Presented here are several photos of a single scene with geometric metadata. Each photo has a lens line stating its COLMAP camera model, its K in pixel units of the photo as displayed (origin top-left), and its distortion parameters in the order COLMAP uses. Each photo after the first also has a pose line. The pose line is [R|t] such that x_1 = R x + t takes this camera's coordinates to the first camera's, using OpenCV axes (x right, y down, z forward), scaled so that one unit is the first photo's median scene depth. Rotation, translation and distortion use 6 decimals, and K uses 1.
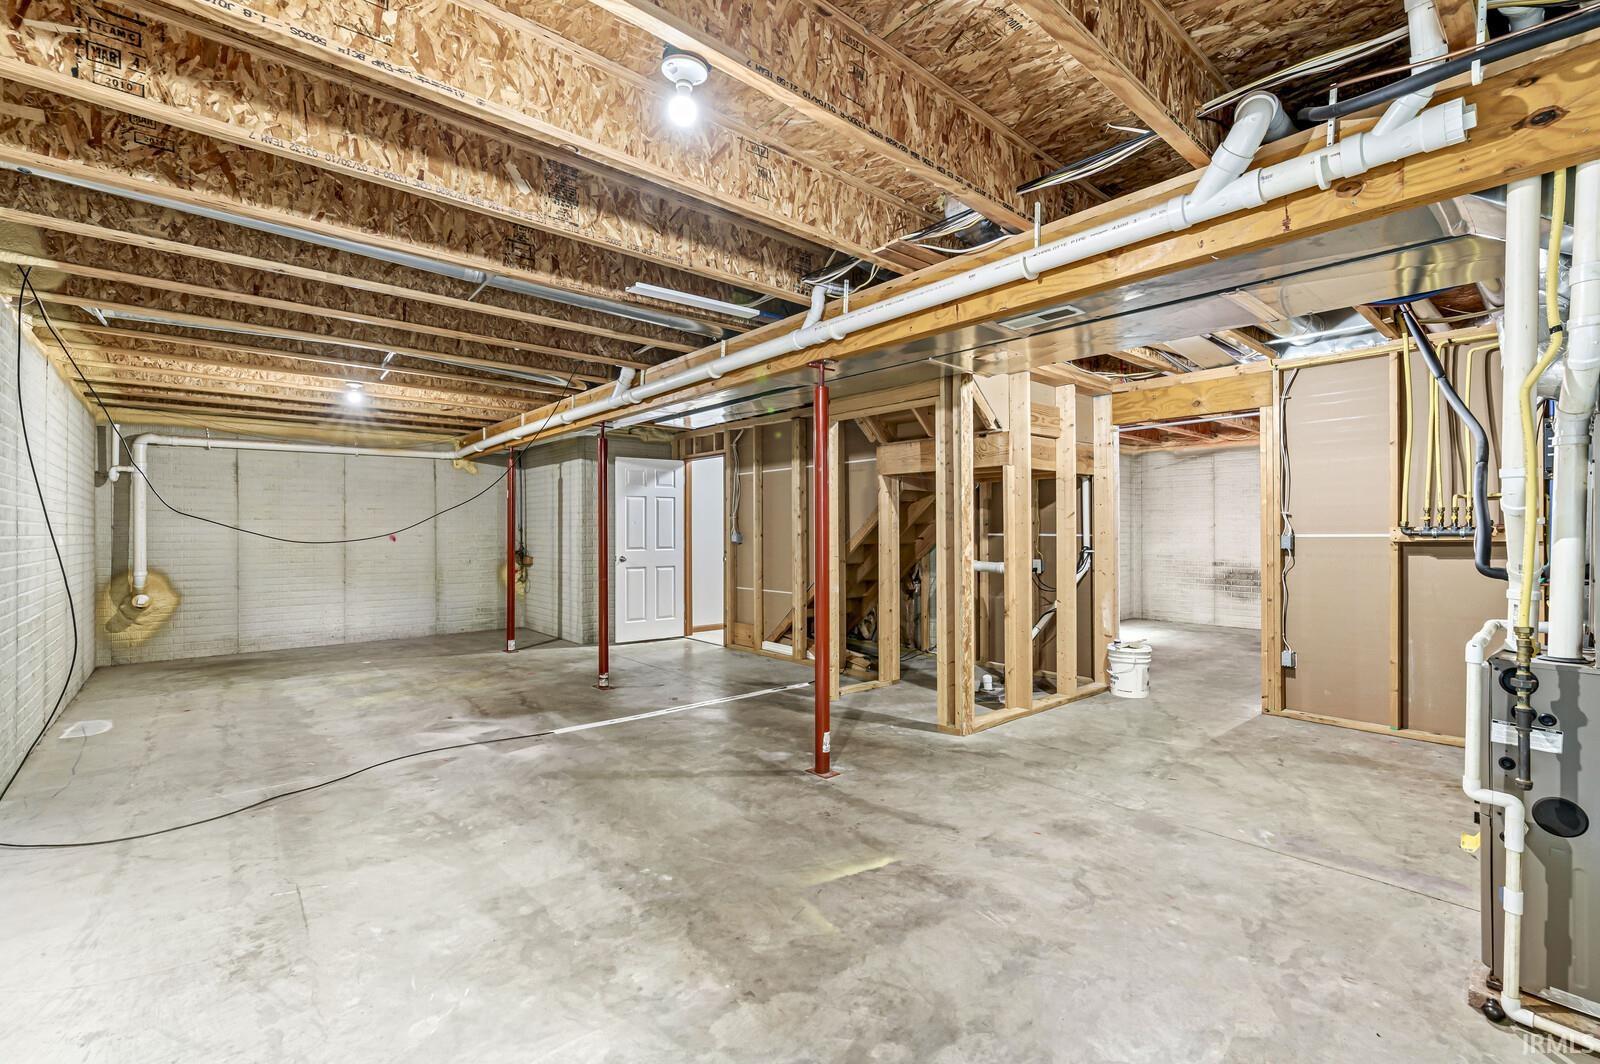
lens RADIAL K [[692.9, 0, 802.9], [0, 692.9, 534.9], [0, 0, 1]] dist [0.003312, -0.000072]
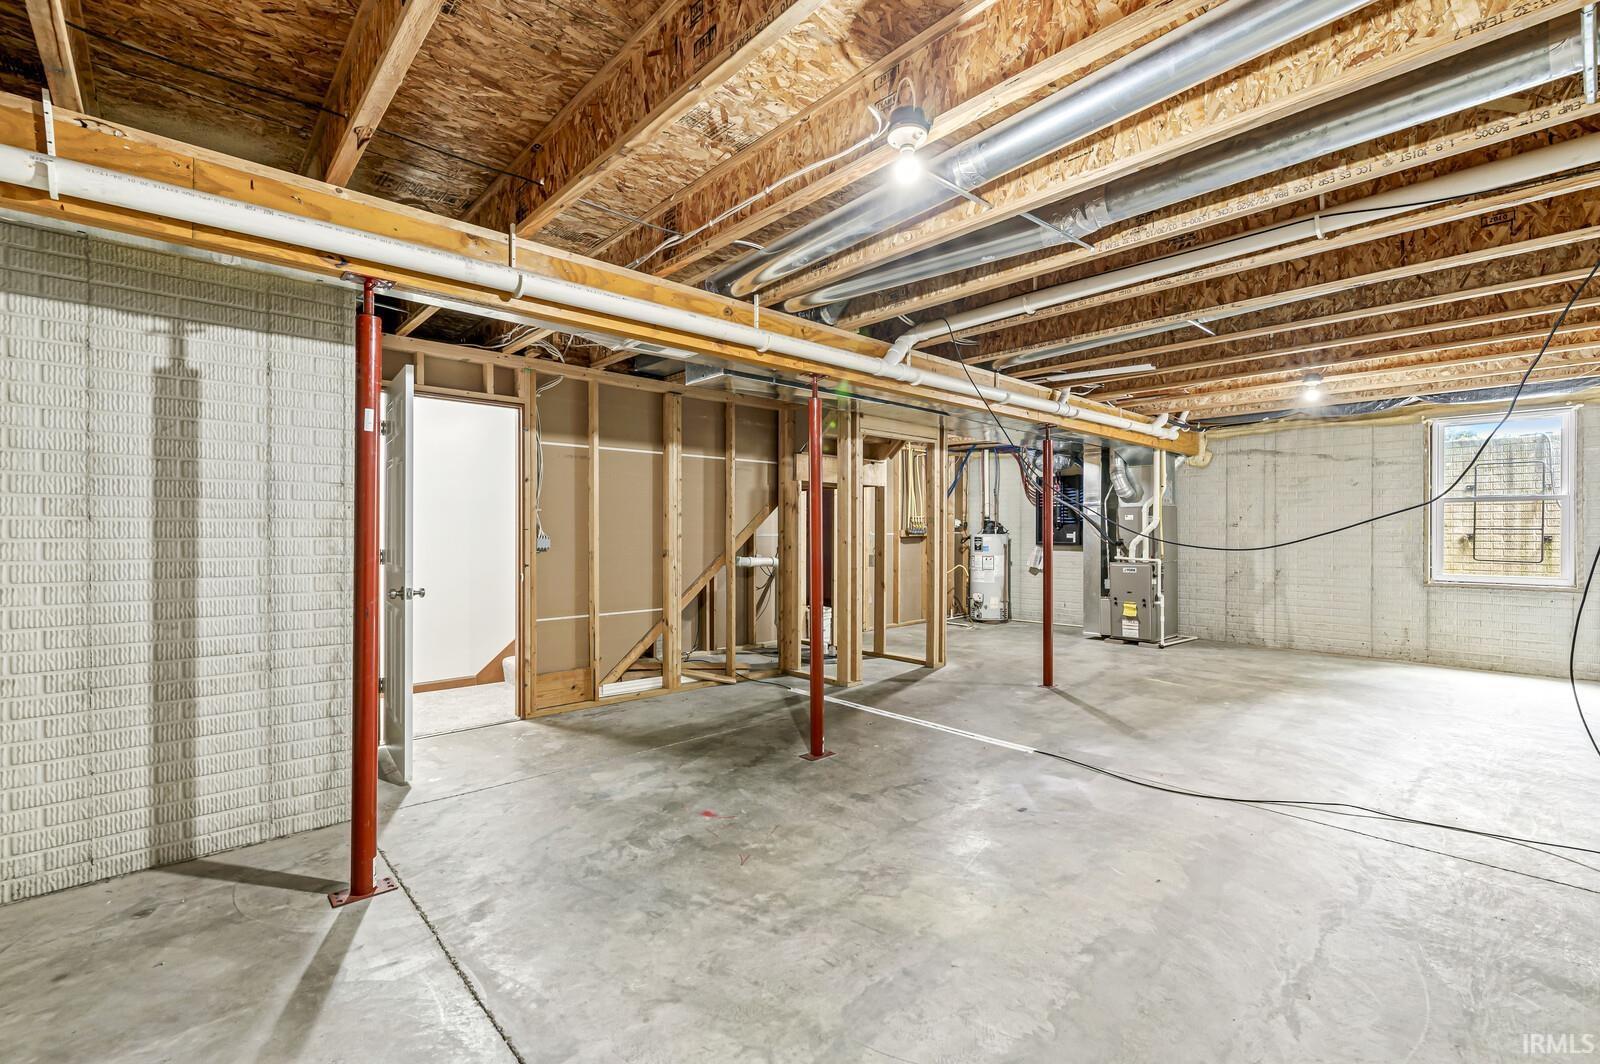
lens RADIAL K [[692.9, 0, 804.1], [0, 692.9, 531.0], [0, 0, 1]] dist [0.003312, -0.000072]
pose [[-0.034770, -0.002926, 0.999391, -1.322494], [-0.000984, 0.999995, 0.002893, -0.012532], [-0.999395, -0.000883, -0.034773, 1.388776]]
